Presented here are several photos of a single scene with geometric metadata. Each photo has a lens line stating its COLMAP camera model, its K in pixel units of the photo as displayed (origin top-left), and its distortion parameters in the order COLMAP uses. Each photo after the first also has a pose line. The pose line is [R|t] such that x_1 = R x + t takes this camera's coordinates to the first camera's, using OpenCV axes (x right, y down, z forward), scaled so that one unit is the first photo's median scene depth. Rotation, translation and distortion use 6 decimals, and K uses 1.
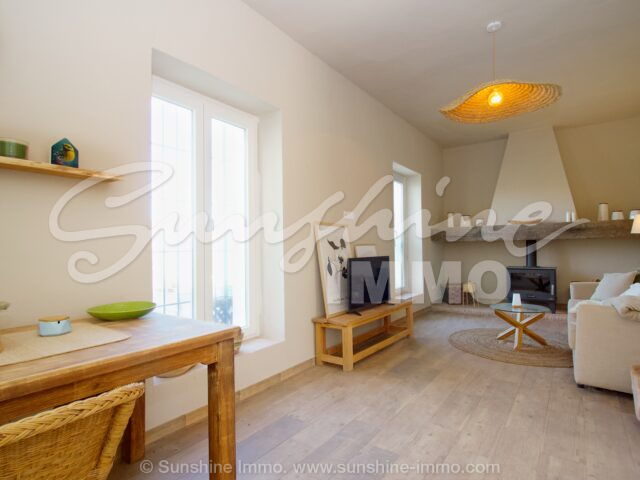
lens RADIAL K [[361.6, 0, 324.1], [0, 361.6, 241.2], [0, 0, 1]] dist [-0.005692, -0.002150]
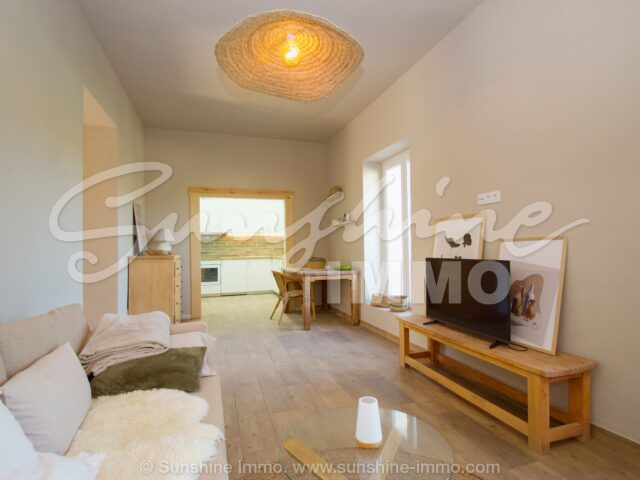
lens RADIAL K [[361.6, 0, 324.1], [0, 361.6, 241.2], [0, 0, 1]] dist [-0.005692, -0.002150]
pose [[-0.618810, 0.011631, -0.785455, 1.147354], [0.041489, 0.998979, -0.017893, 0.014745], [0.784445, -0.043660, -0.618660, 1.674116]]
